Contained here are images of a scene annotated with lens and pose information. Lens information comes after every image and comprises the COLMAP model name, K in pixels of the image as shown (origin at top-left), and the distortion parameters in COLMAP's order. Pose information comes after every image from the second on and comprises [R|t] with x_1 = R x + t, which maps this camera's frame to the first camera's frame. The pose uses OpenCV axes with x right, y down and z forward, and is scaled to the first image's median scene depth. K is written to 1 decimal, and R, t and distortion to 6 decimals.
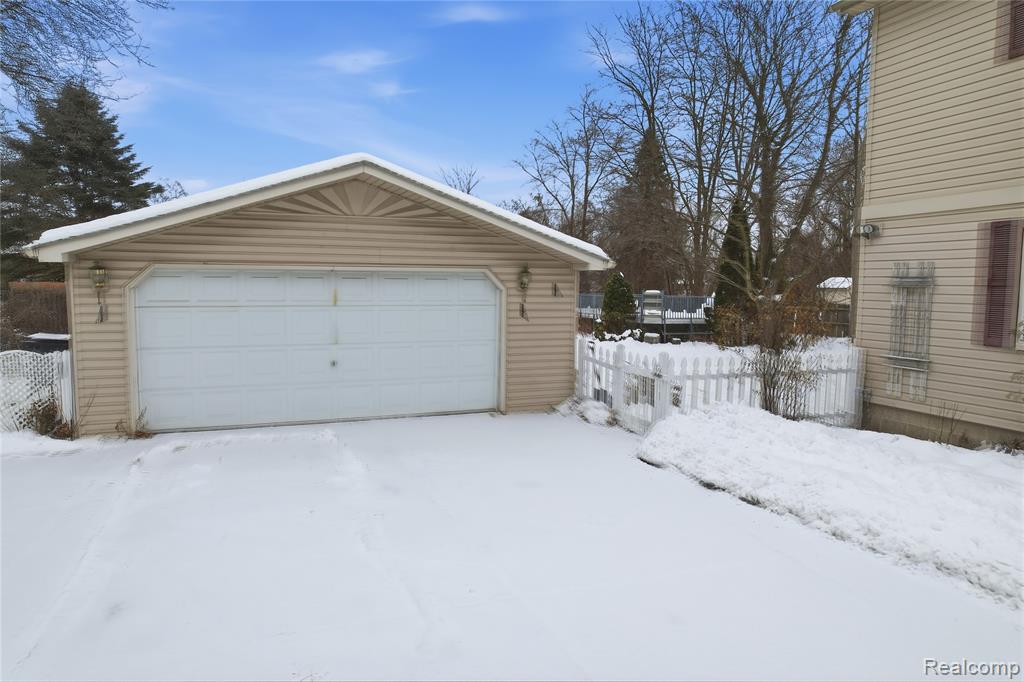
lens RADIAL K [[657.6, 0, 512.0], [0, 657.6, 341.0], [0, 0, 1]] dist [-0.048860, -0.000381]
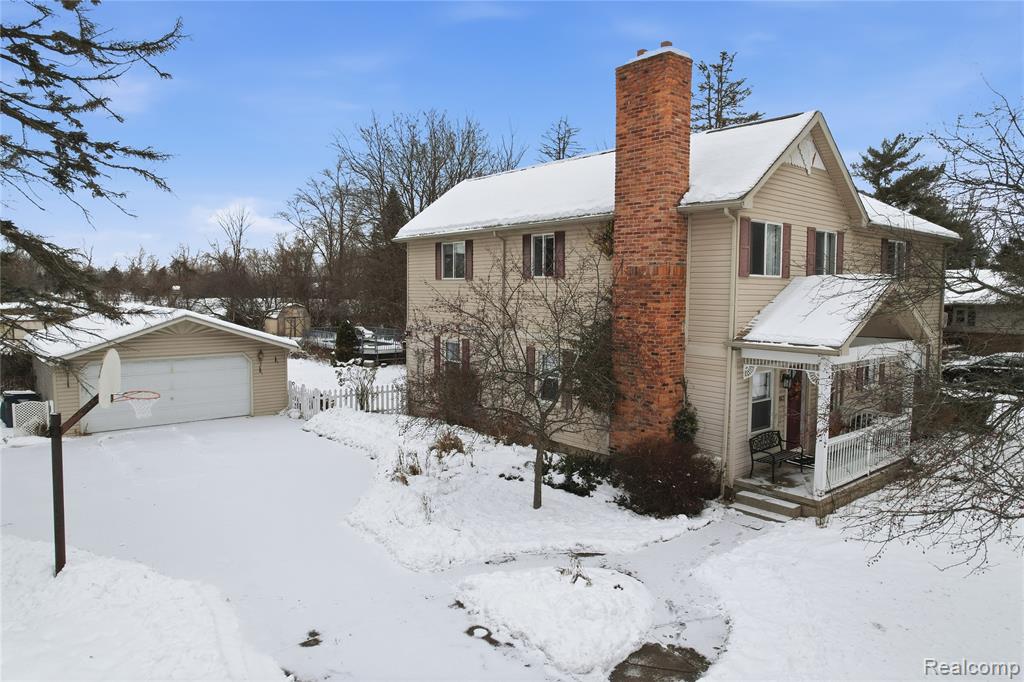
lens RADIAL K [[657.6, 0, 512.0], [0, 657.6, 341.0], [0, 0, 1]] dist [-0.048860, -0.000381]
pose [[0.950178, -0.028099, 0.310438, 0.125550], [0.029129, 0.999575, 0.001317, -0.108107], [-0.310343, 0.007791, 0.950593, -1.214858]]
